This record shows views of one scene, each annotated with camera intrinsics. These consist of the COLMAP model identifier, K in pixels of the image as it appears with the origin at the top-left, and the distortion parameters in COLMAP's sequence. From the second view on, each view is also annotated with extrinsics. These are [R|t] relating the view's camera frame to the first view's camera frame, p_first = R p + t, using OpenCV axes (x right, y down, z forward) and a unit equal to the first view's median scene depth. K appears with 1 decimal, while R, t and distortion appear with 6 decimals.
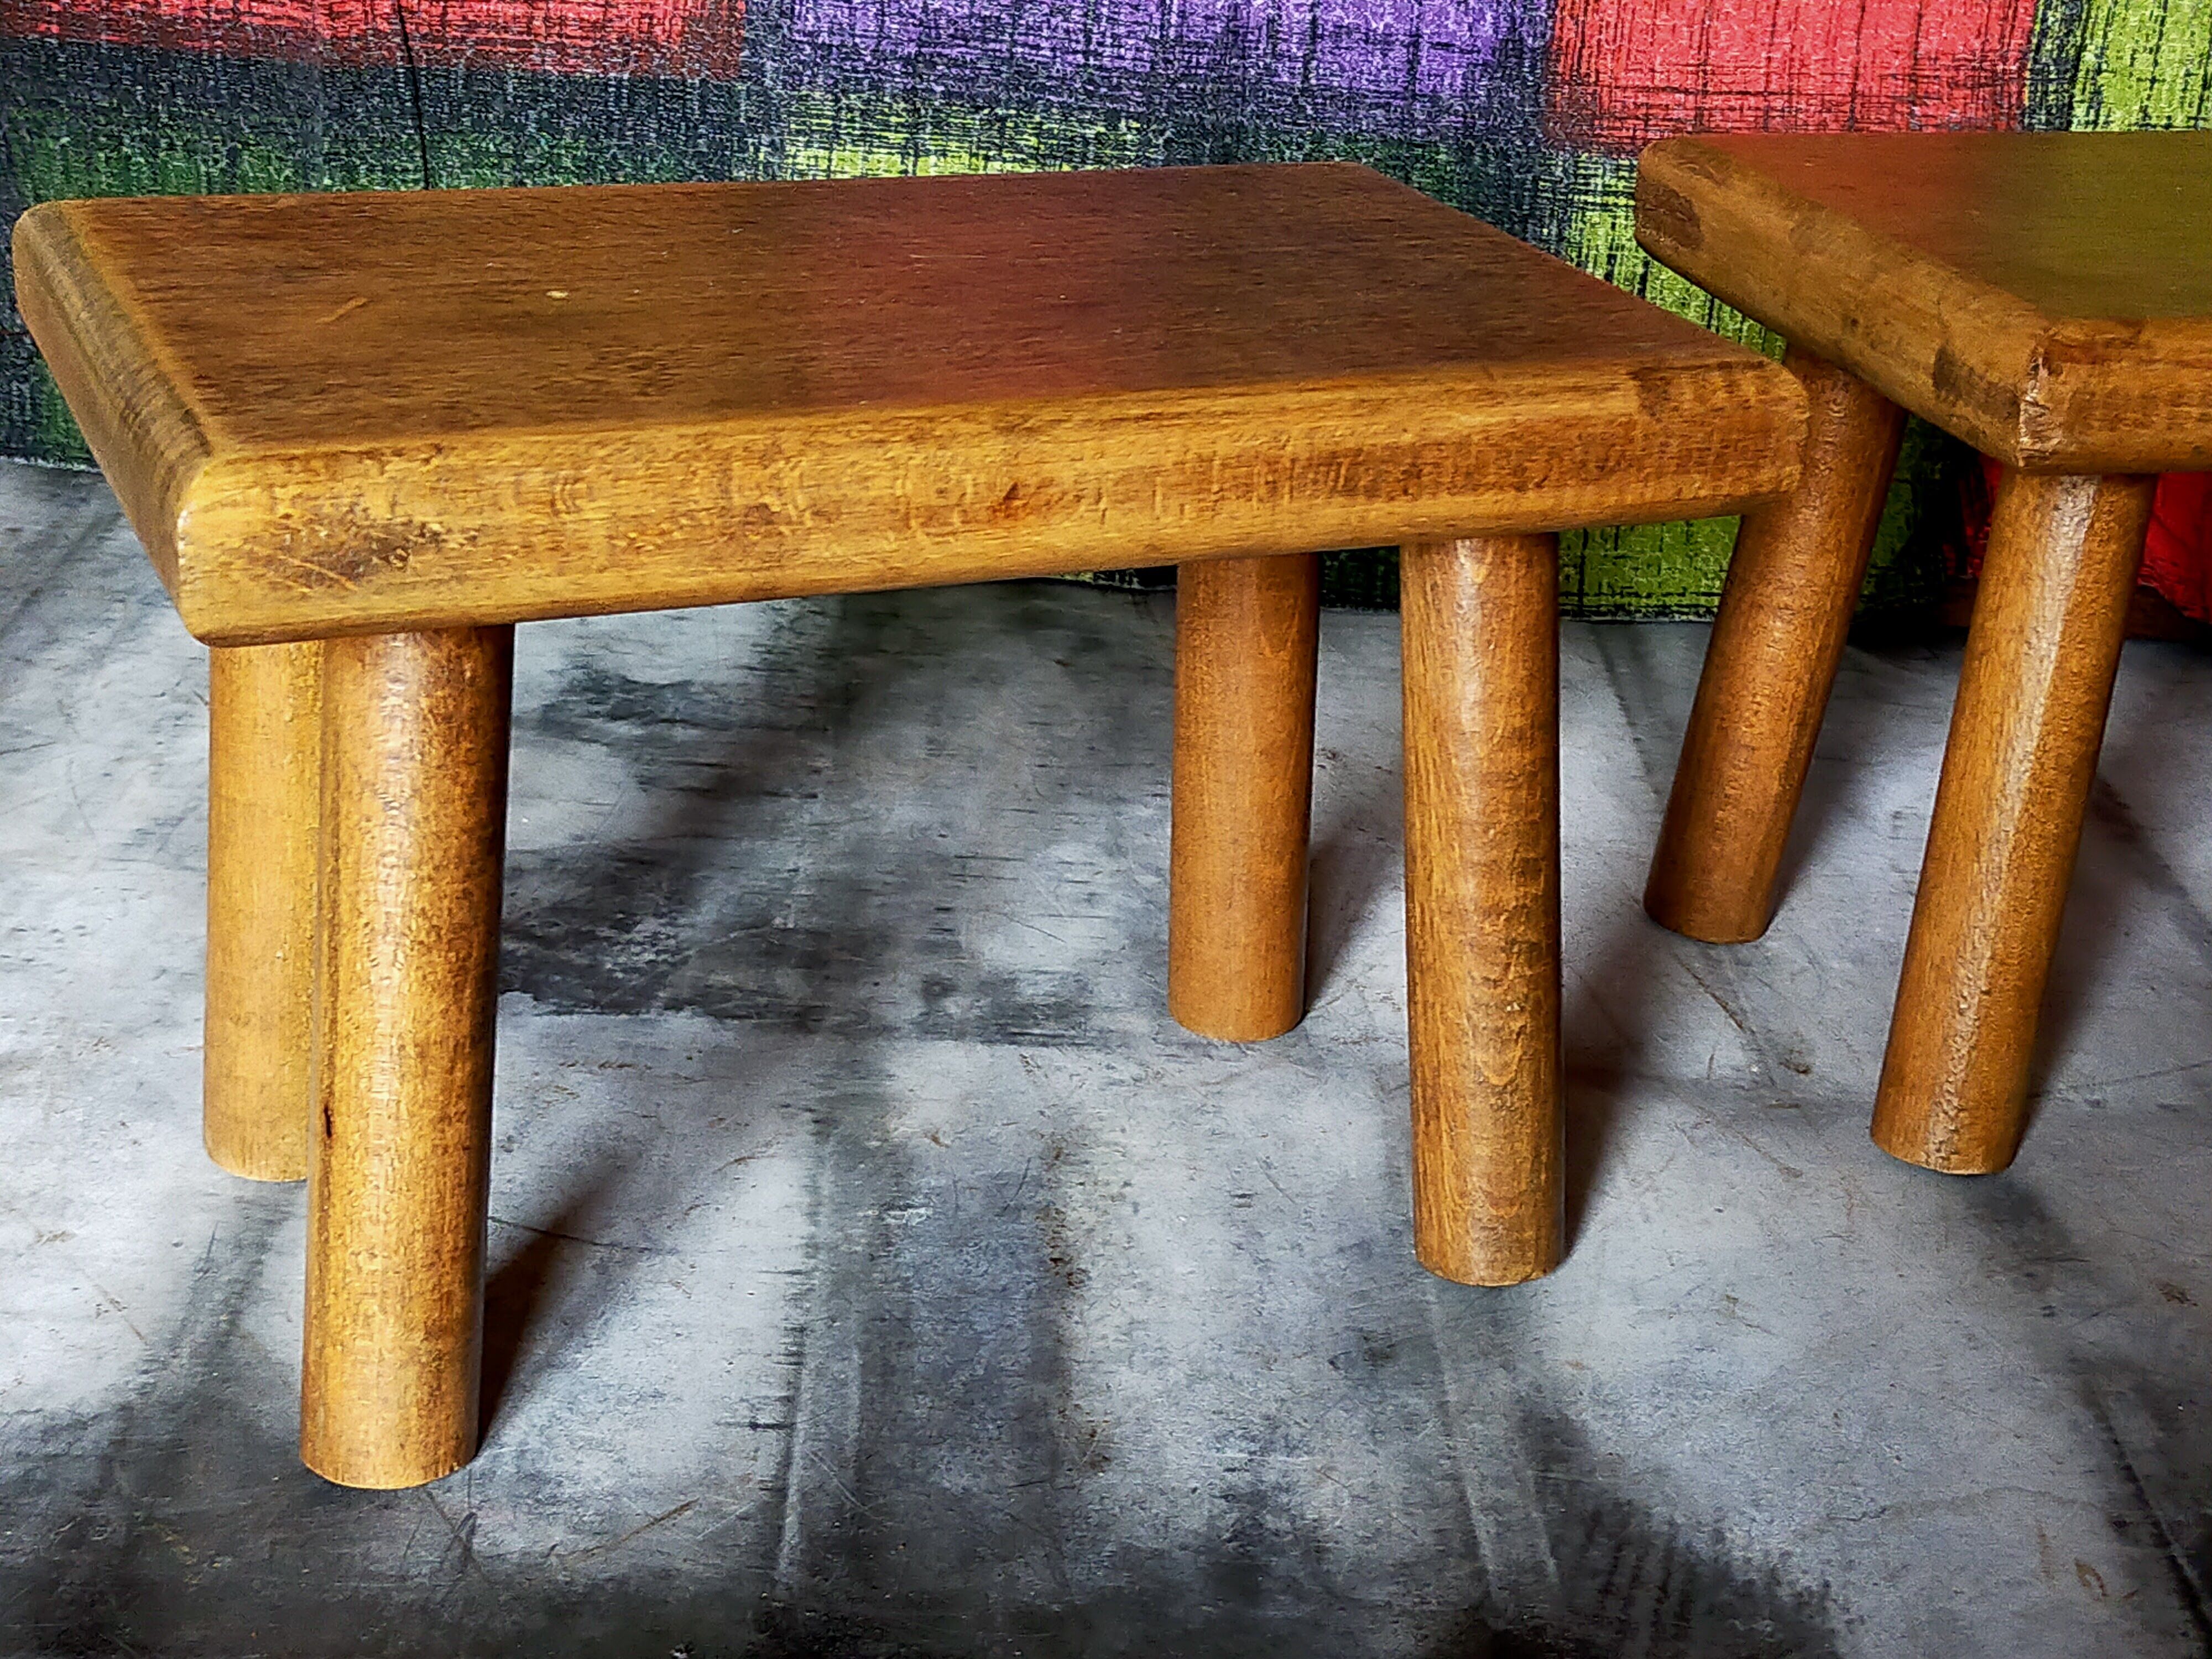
lens RADIAL K [[3207.5, 0, 1094.8], [0, 3207.5, 799.8], [0, 0, 1]] dist [0.106374, -0.140706]
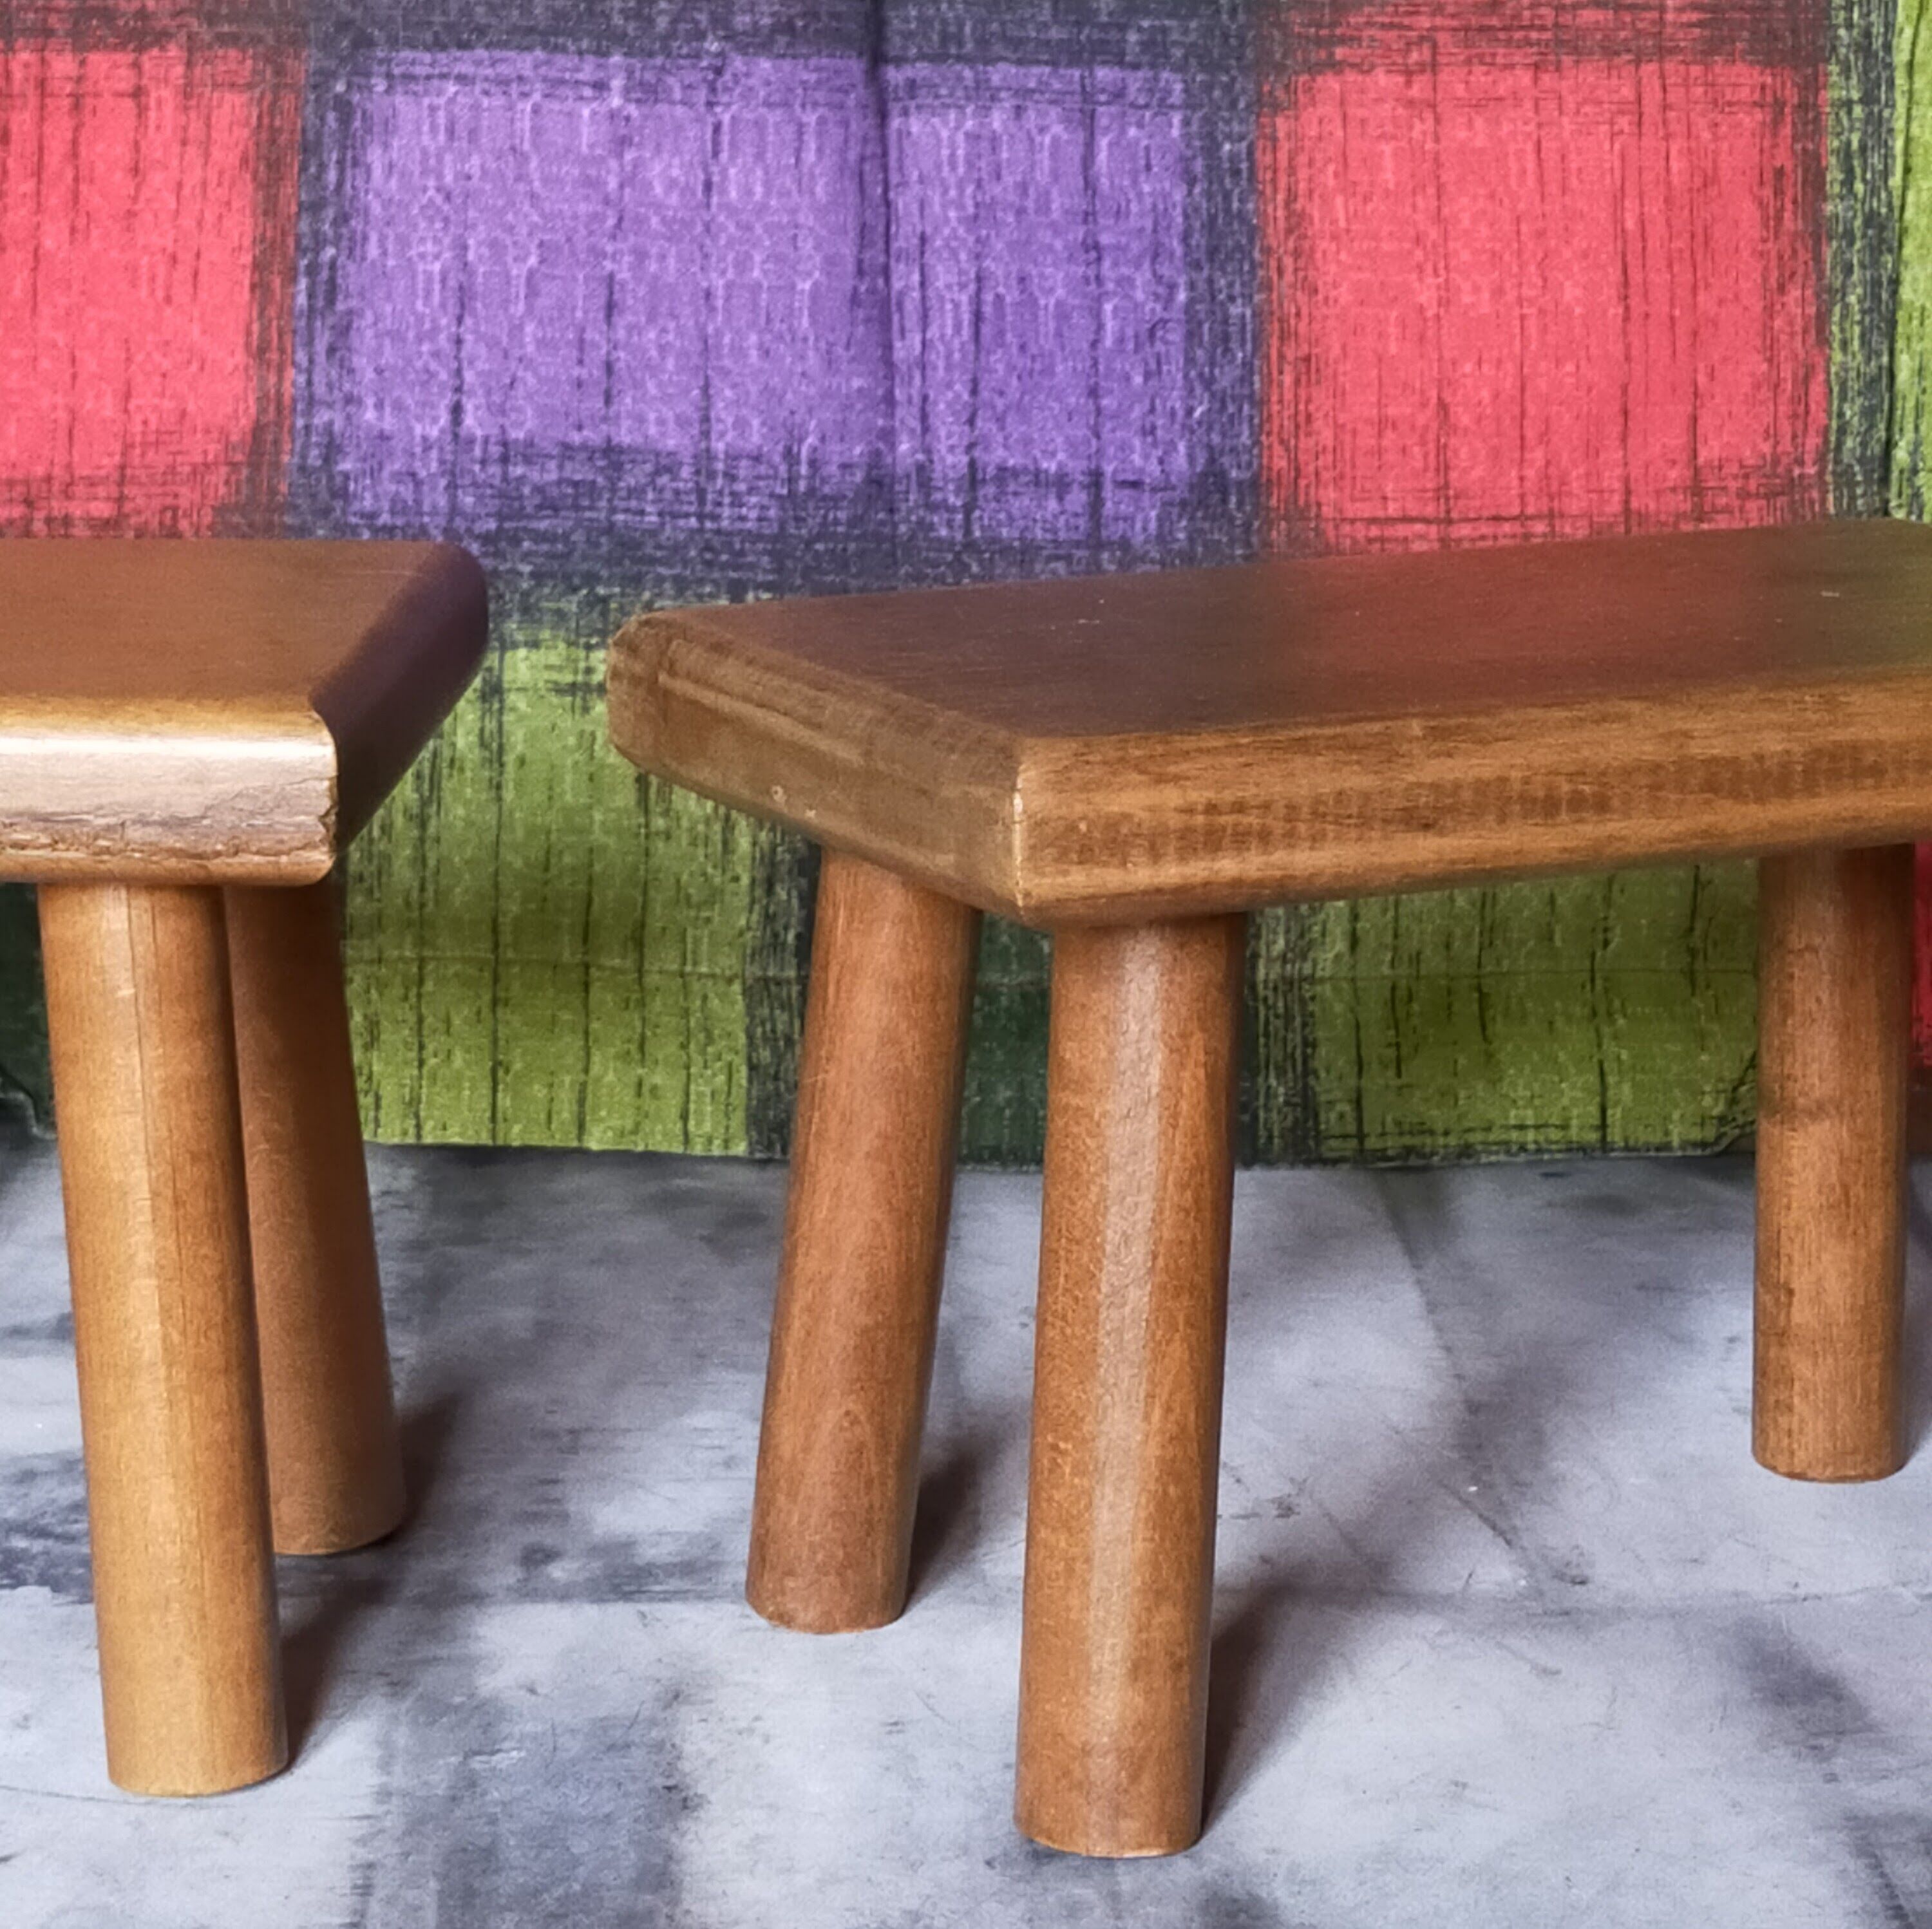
lens RADIAL K [[5026.5, 0, 940.7], [0, 5026.5, 664.6], [0, 0, 1]] dist [0.137715, -0.293647]
pose [[0.998044, -0.061407, 0.011694, 0.063867], [0.062420, 0.968924, -0.239353, 0.184439], [0.003368, 0.239615, 0.970862, -0.384916]]
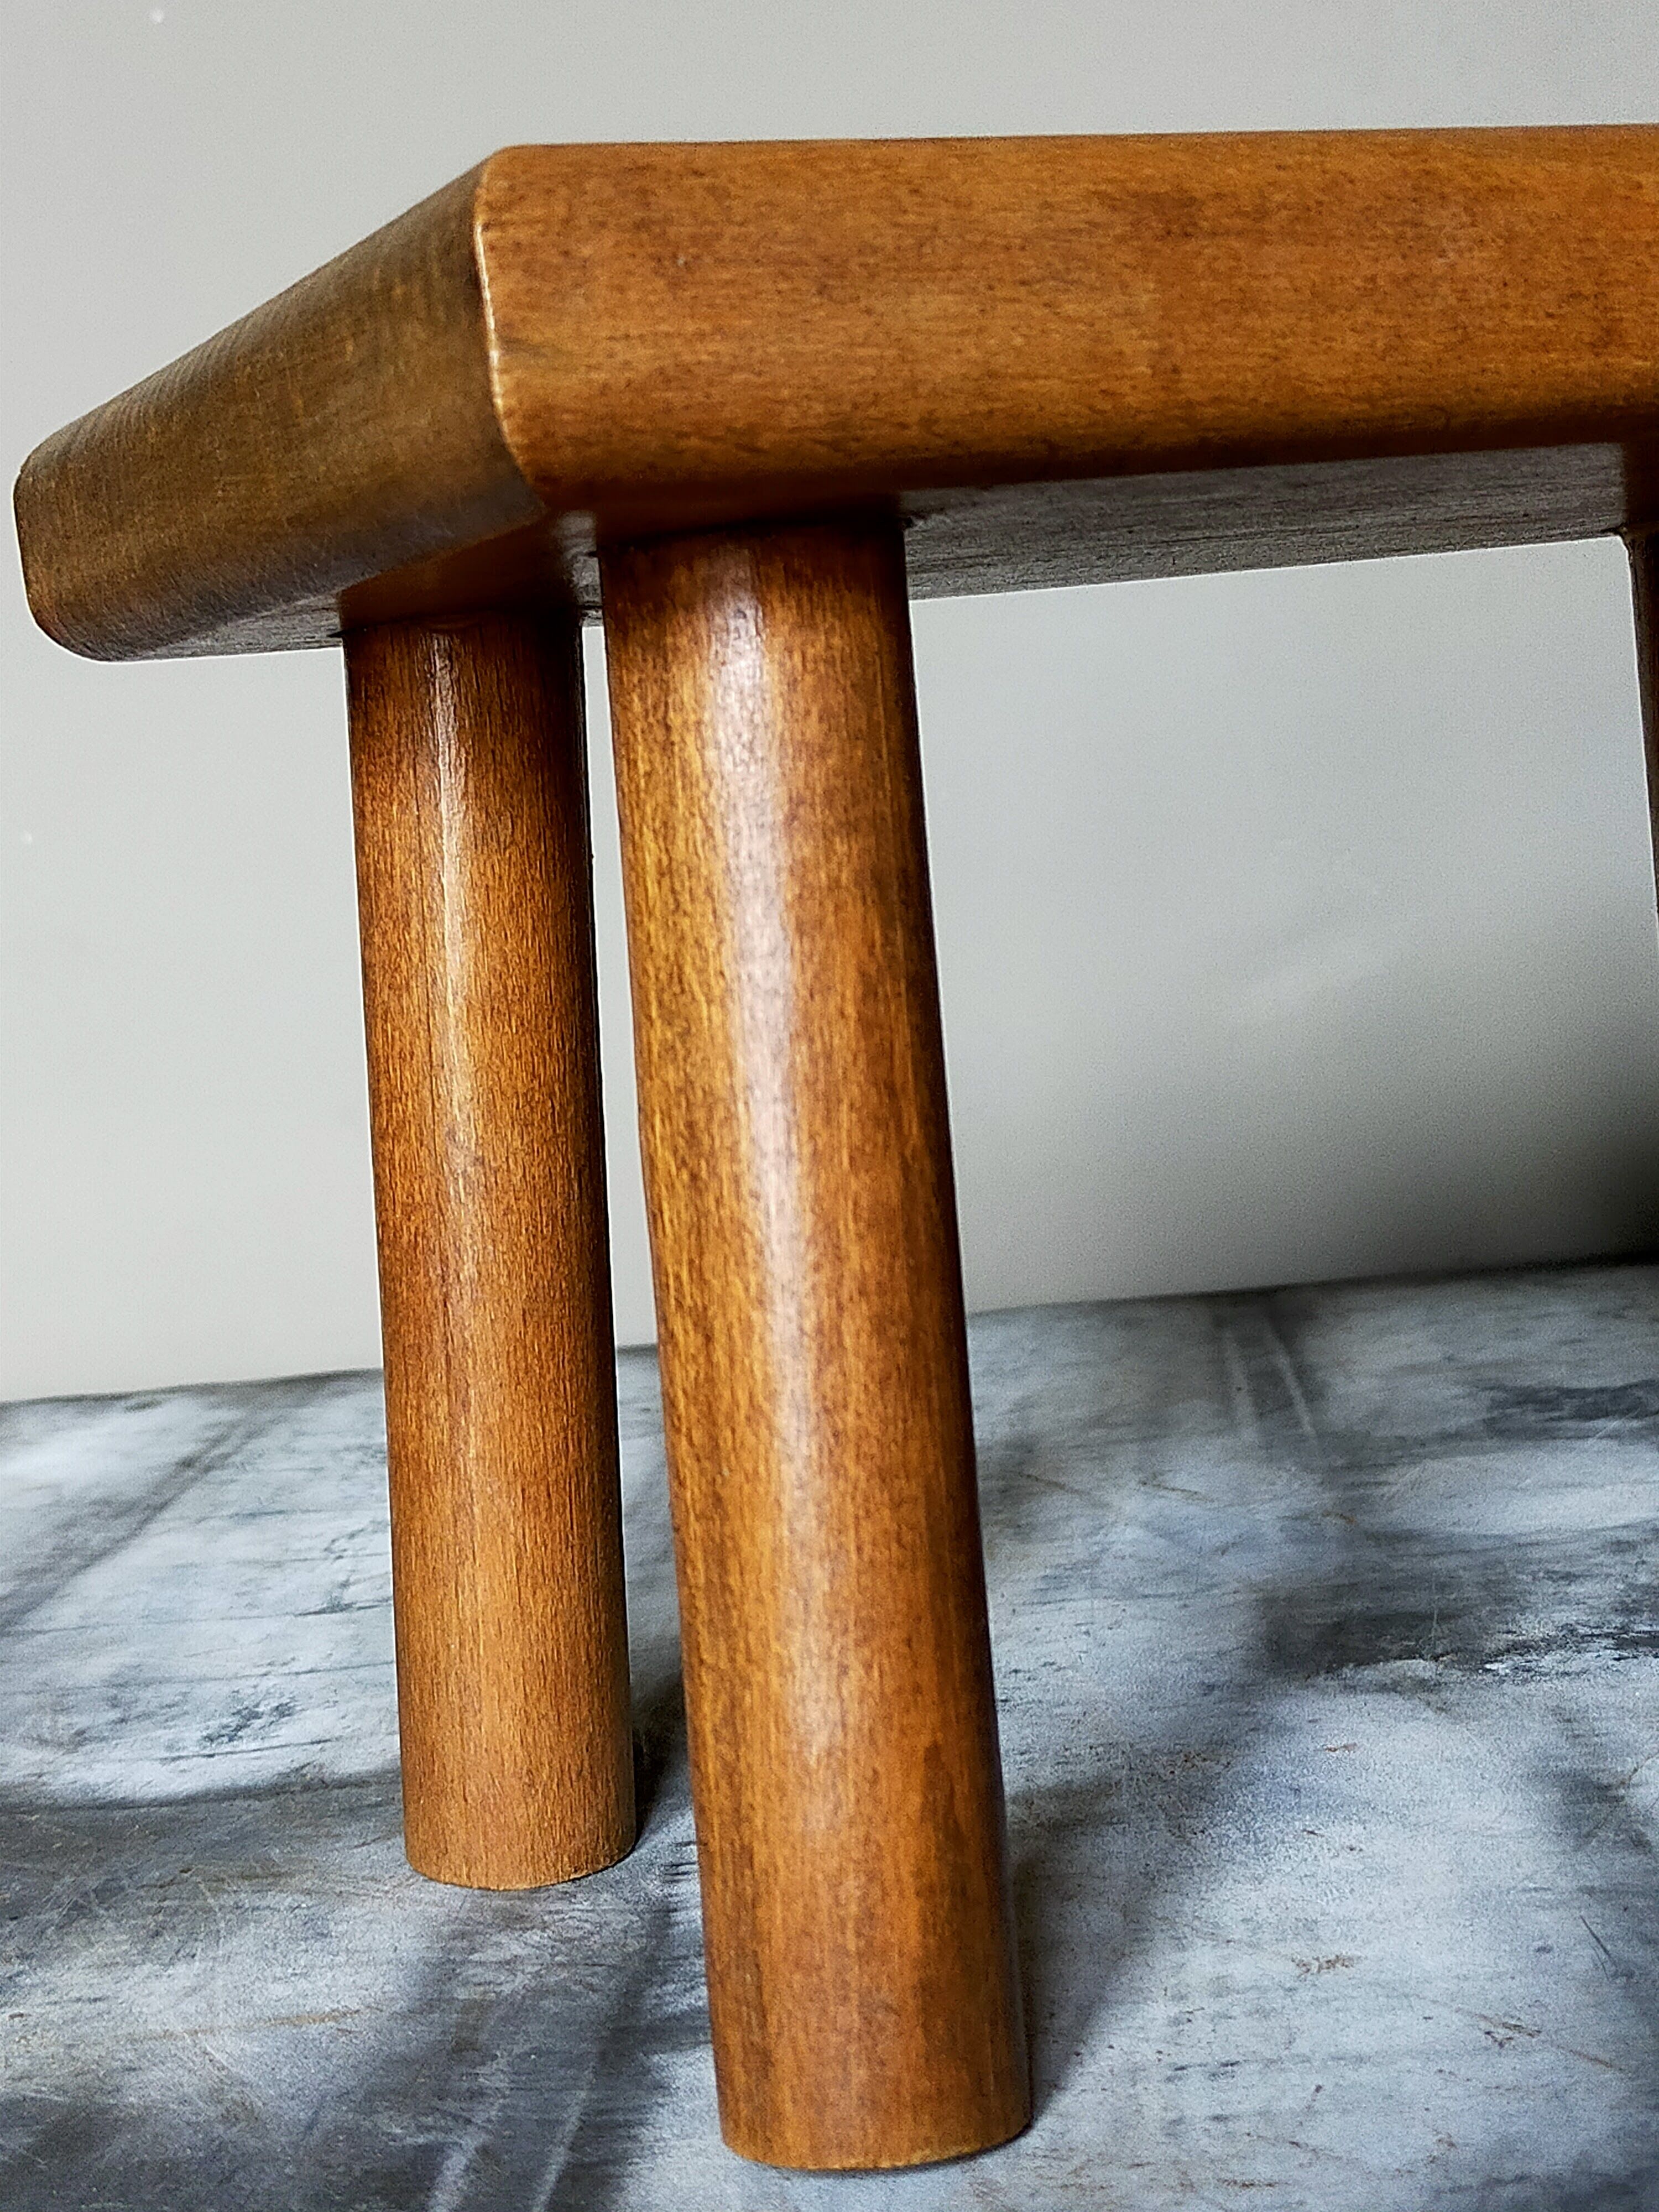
lens RADIAL K [[3207.5, 0, 849.1], [0, 3207.5, 1132.4], [0, 0, 1]] dist [0.106374, -0.140706]
pose [[0.982174, -0.165098, -0.089867, -0.330155], [0.128742, 0.939185, -0.318365, 0.169035], [0.136963, 0.301121, 0.943699, 0.410752]]
